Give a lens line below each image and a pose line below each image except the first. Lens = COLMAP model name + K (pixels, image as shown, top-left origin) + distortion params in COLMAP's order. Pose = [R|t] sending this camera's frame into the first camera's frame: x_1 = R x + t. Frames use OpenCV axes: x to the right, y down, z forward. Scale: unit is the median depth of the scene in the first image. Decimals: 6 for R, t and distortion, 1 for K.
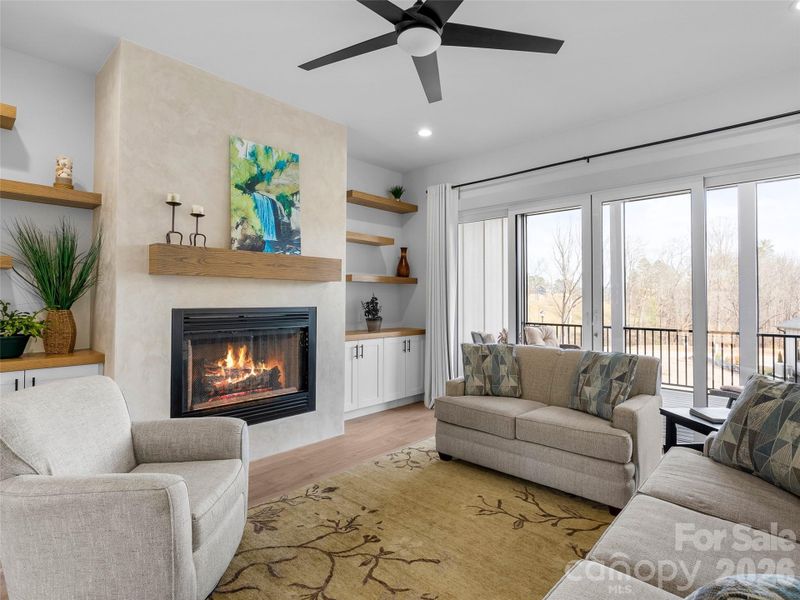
lens RADIAL K [[406.6, 0, 424.0], [0, 406.6, 290.4], [0, 0, 1]] dist [-0.000859, 0.000475]
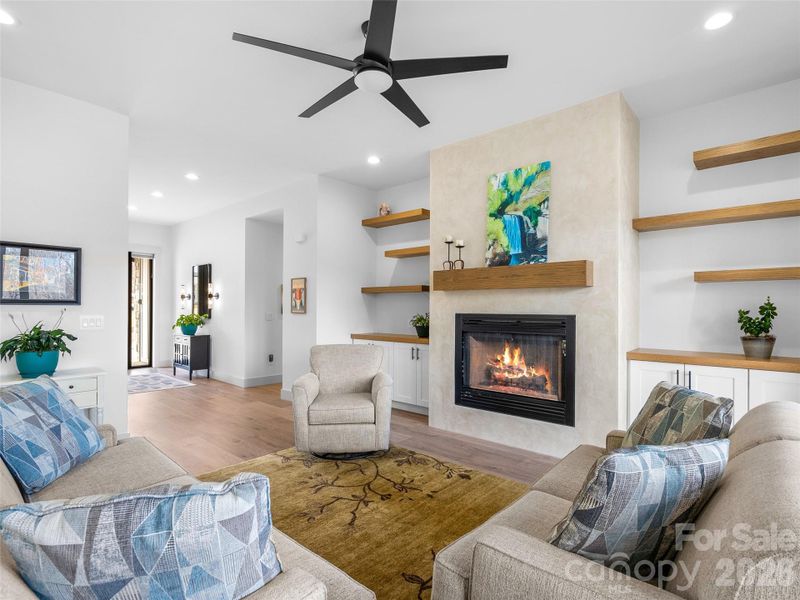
lens RADIAL K [[406.6, 0, 404.3], [0, 406.6, 305.7], [0, 0, 1]] dist [-0.000859, 0.000475]
pose [[0.022772, -0.008267, -0.999707, 0.725713], [0.017534, 0.999815, -0.007868, 0.022501], [0.999587, -0.017350, 0.022913, 0.669970]]
